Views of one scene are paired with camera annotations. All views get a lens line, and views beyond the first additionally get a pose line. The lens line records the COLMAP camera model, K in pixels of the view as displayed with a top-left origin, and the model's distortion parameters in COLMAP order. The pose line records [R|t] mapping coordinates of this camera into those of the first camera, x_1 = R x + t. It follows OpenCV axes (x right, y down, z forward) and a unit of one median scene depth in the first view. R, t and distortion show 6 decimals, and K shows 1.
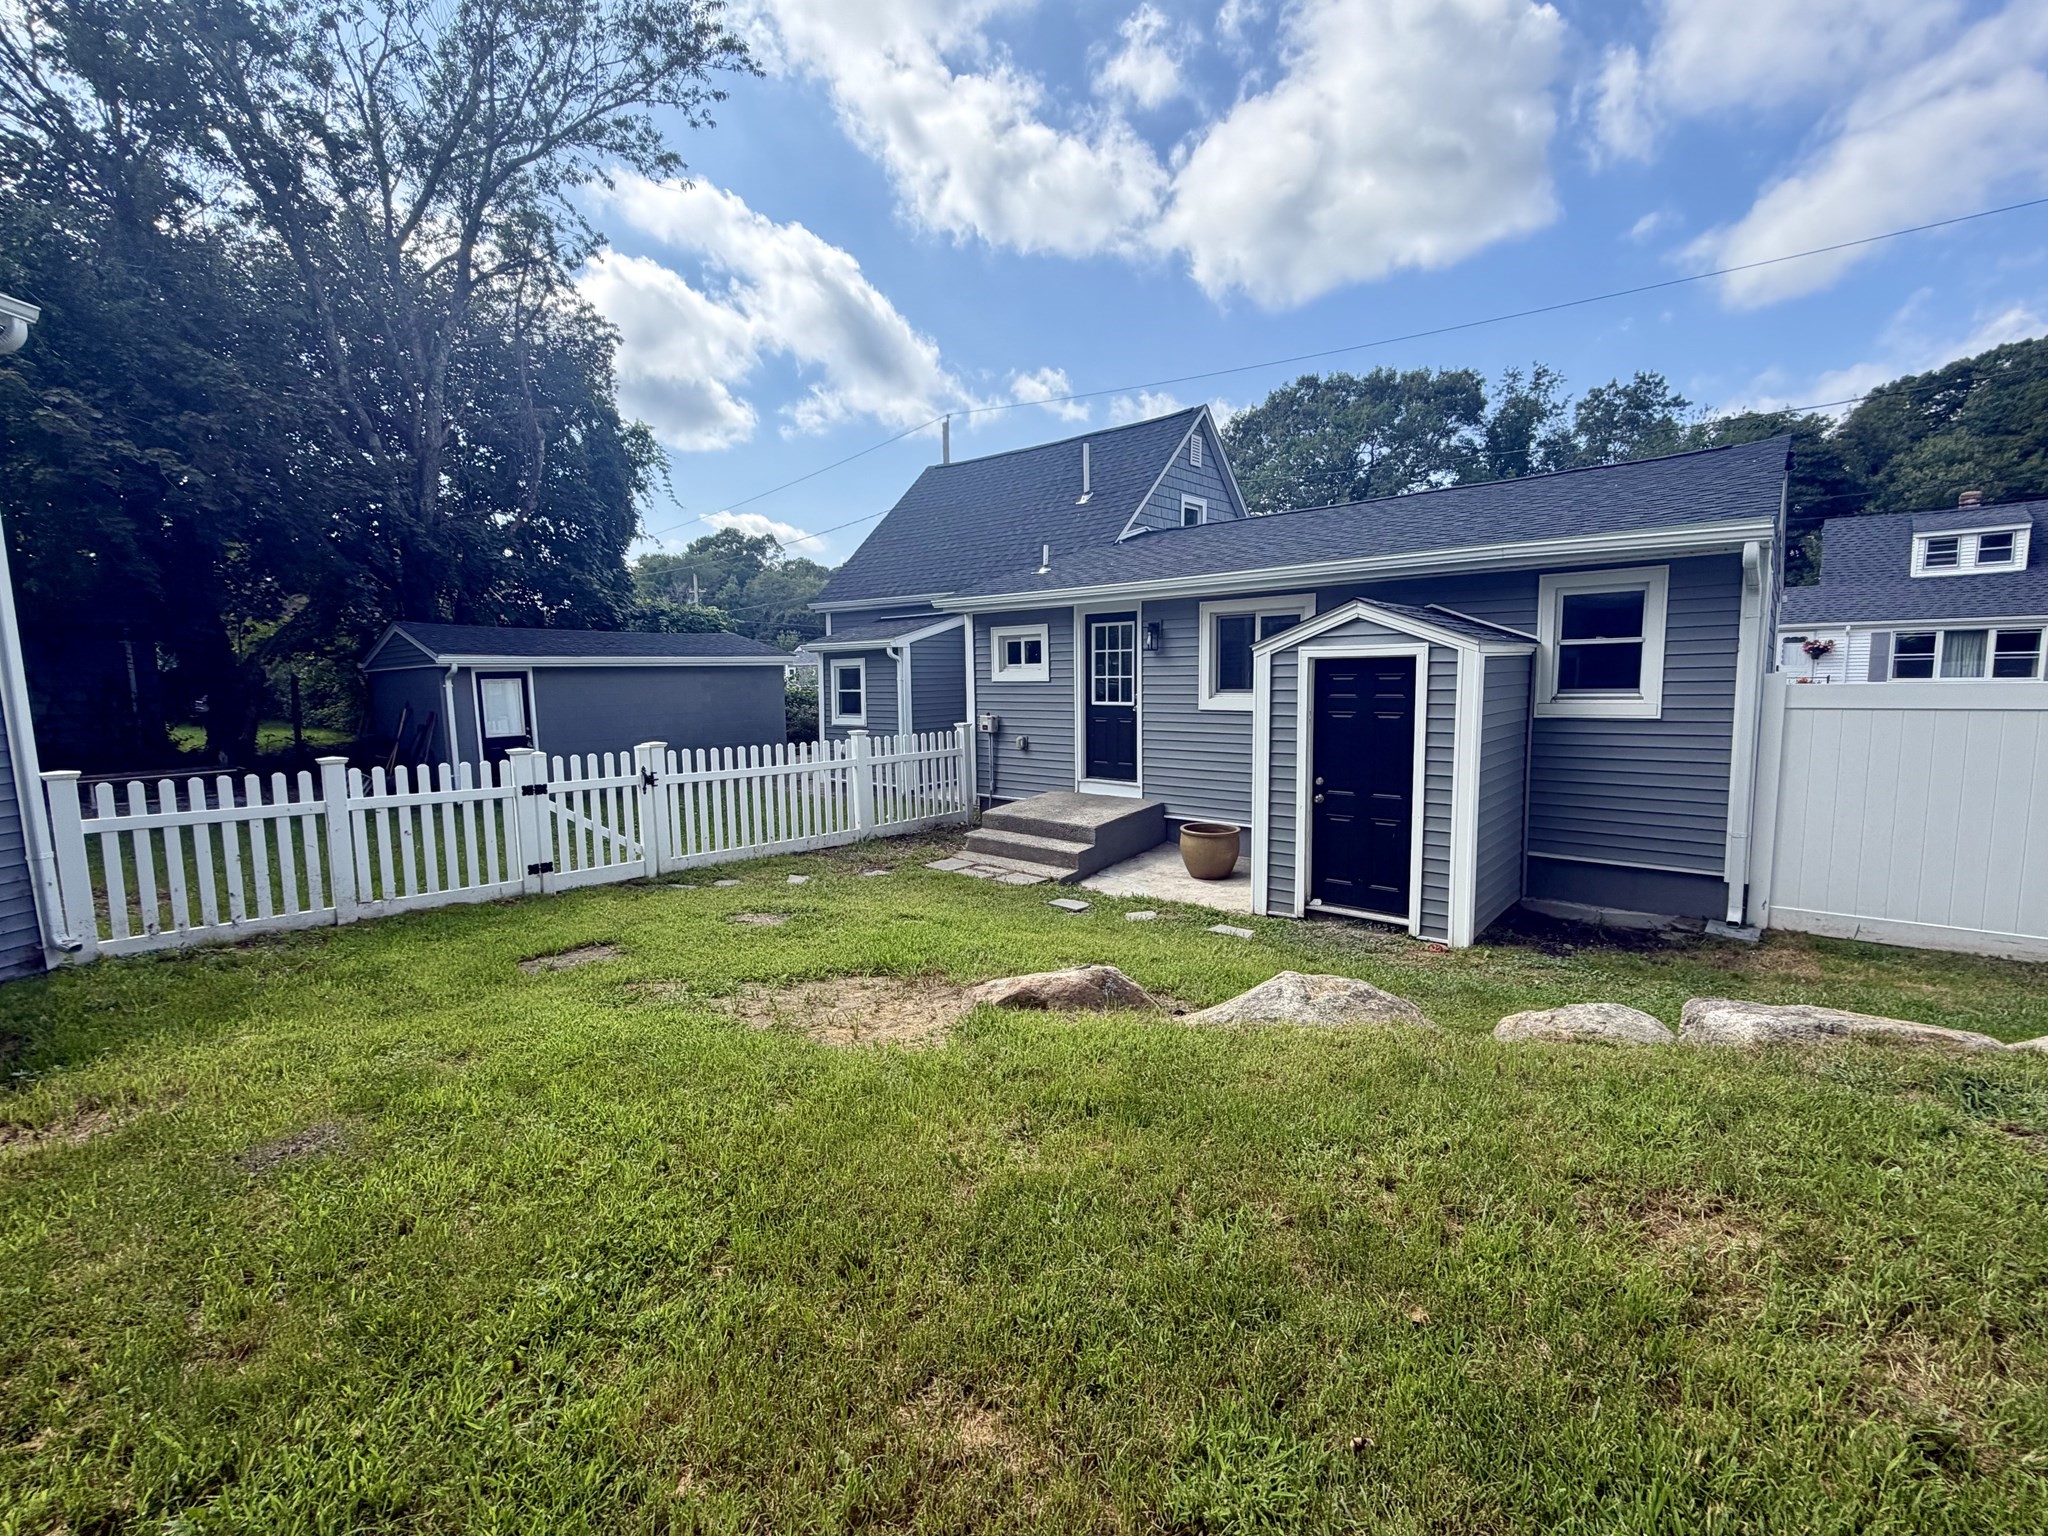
lens RADIAL K [[880.6, 0, 1024.0], [0, 880.6, 768.0], [0, 0, 1]] dist [0.000691, 0.000101]
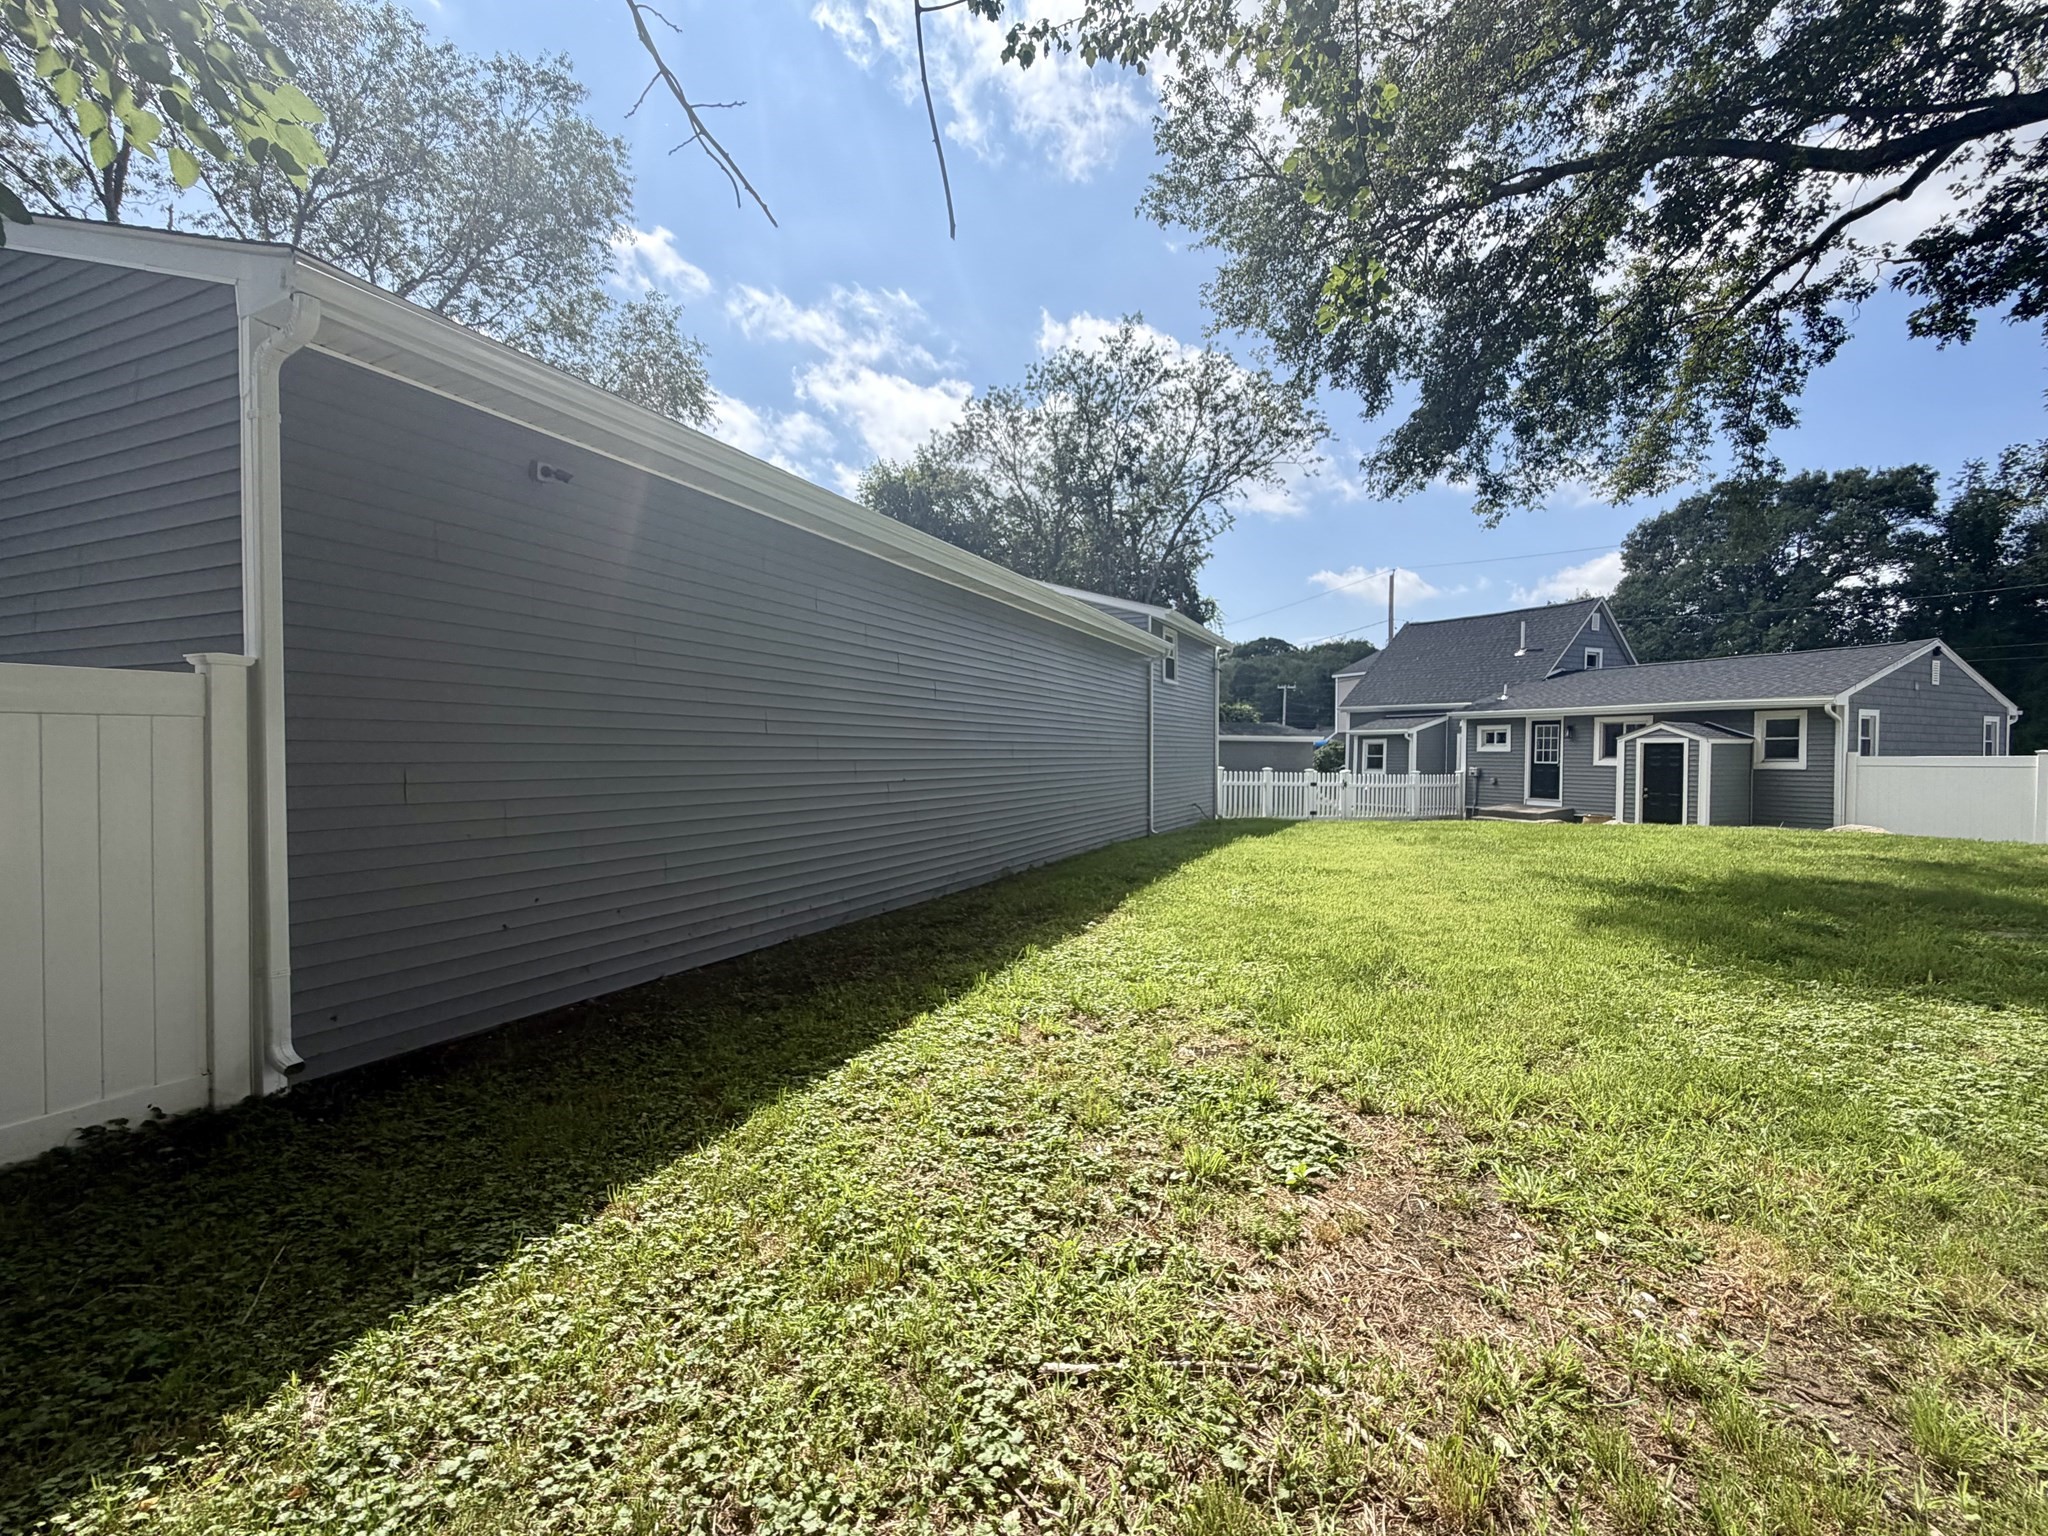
lens RADIAL K [[880.6, 0, 1024.0], [0, 880.6, 768.0], [0, 0, 1]] dist [0.000691, 0.000101]
pose [[0.925819, 0.030663, -0.376722, -0.241155], [-0.063523, 0.995150, -0.075114, 0.162836], [0.372592, 0.093473, 0.923276, -1.301033]]
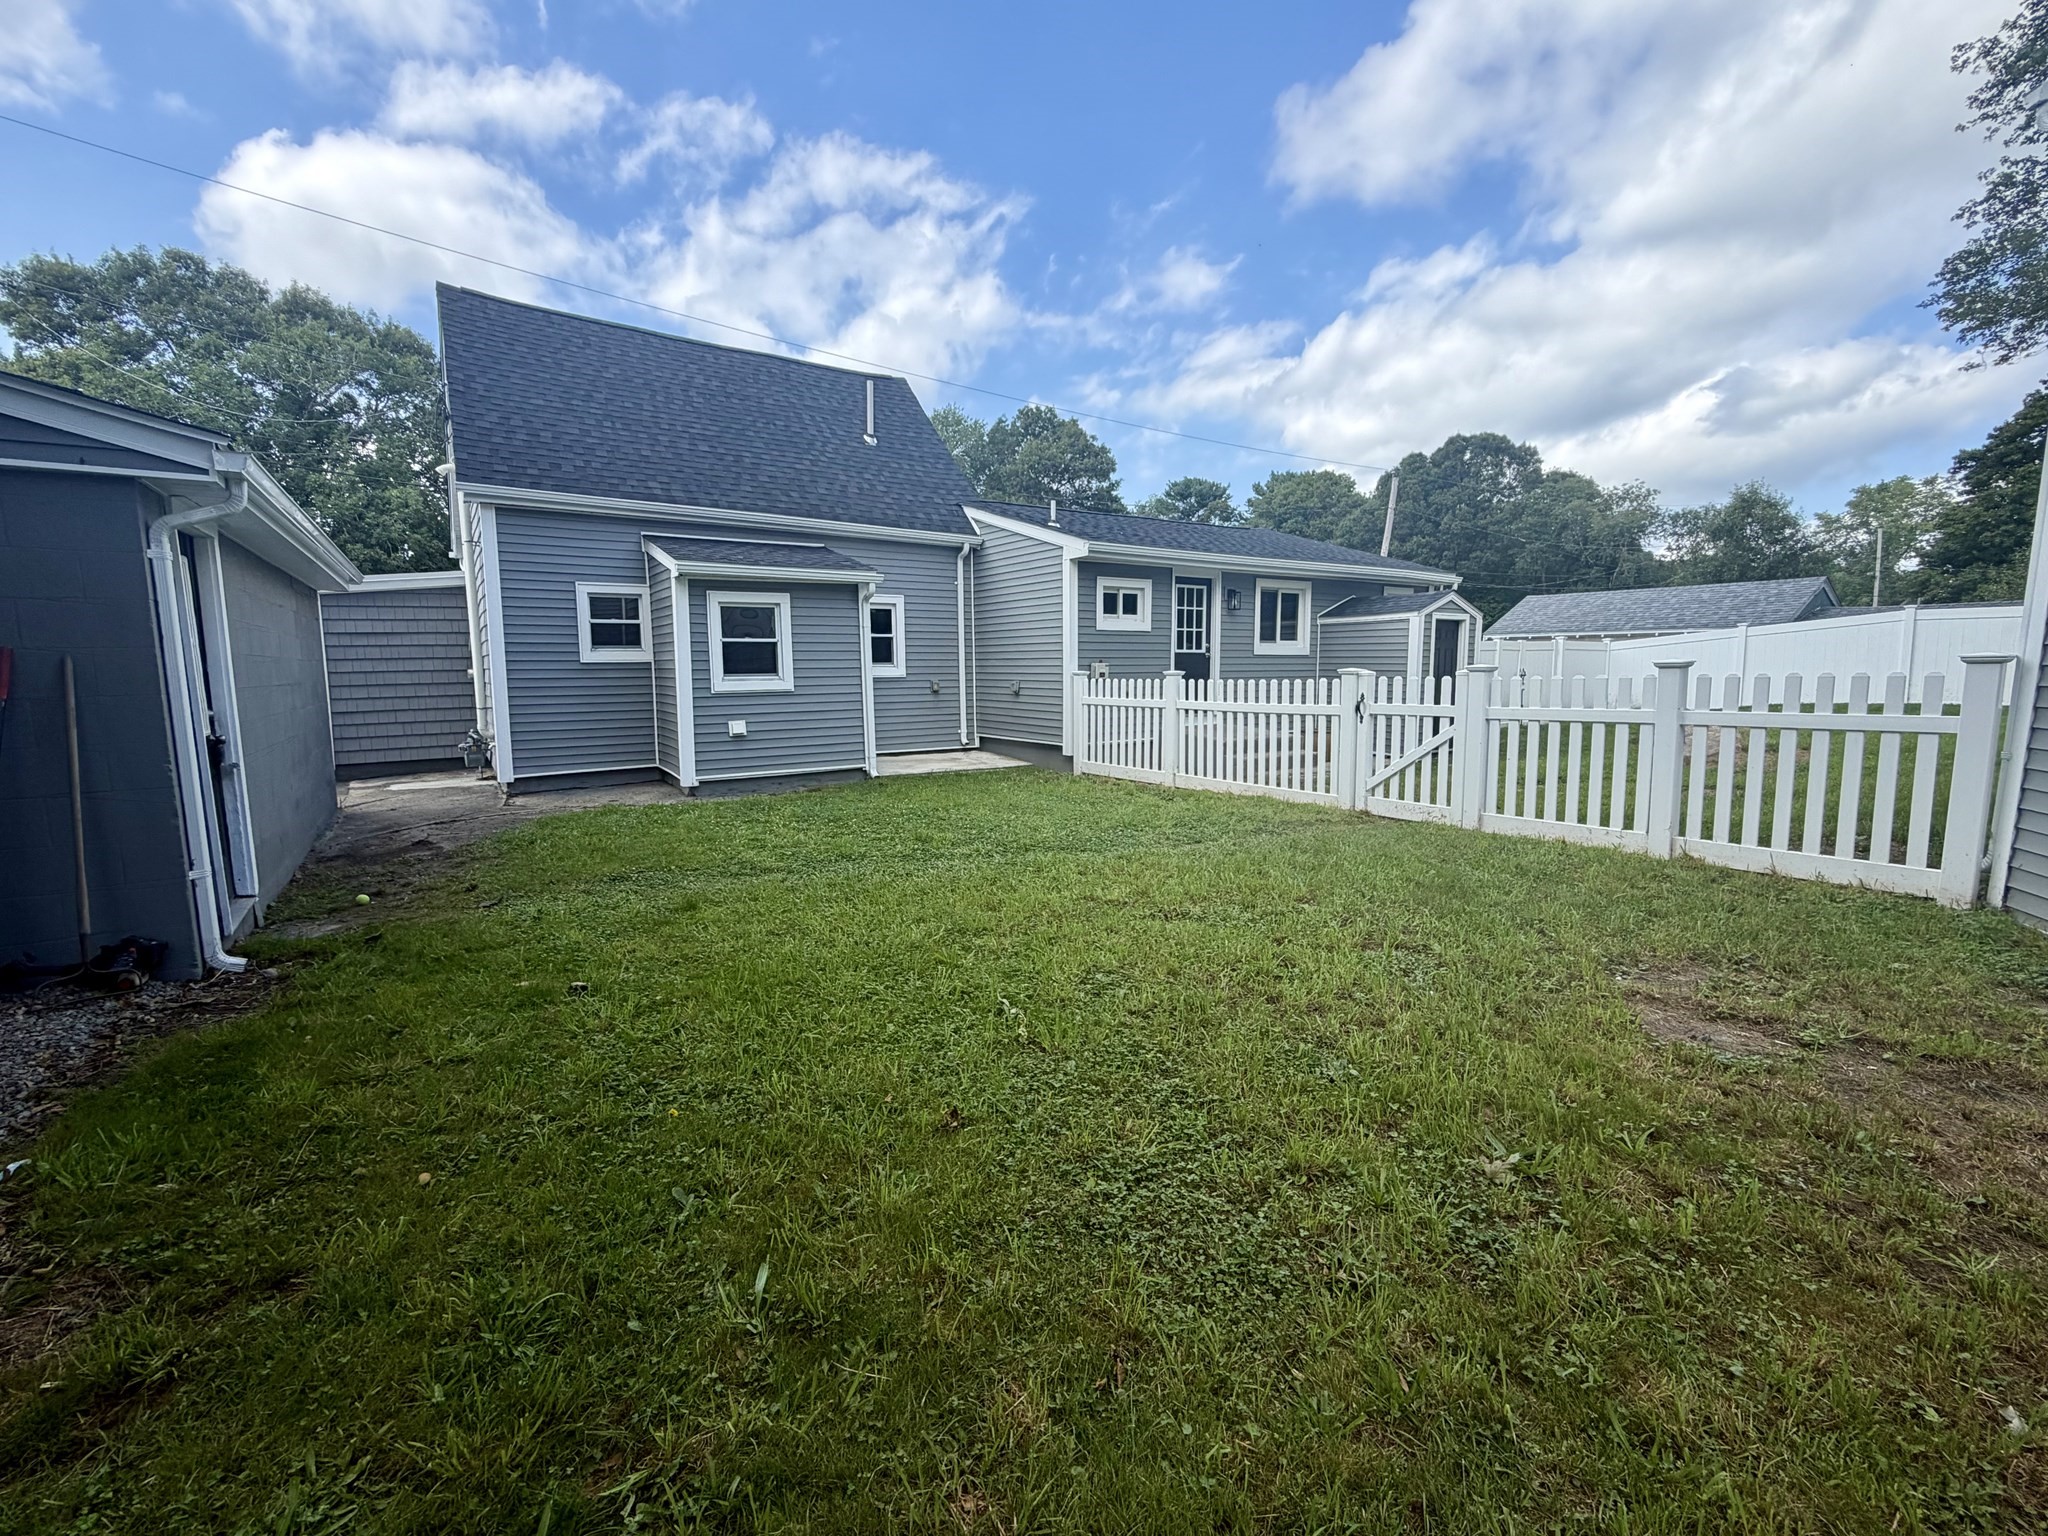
lens RADIAL K [[880.6, 0, 1024.0], [0, 880.6, 768.0], [0, 0, 1]] dist [0.000691, 0.000101]
pose [[0.260511, -0.099883, 0.960290, -1.057527], [0.104765, 0.991685, 0.074727, -0.024039], [-0.959770, 0.081138, 0.268809, 0.817202]]
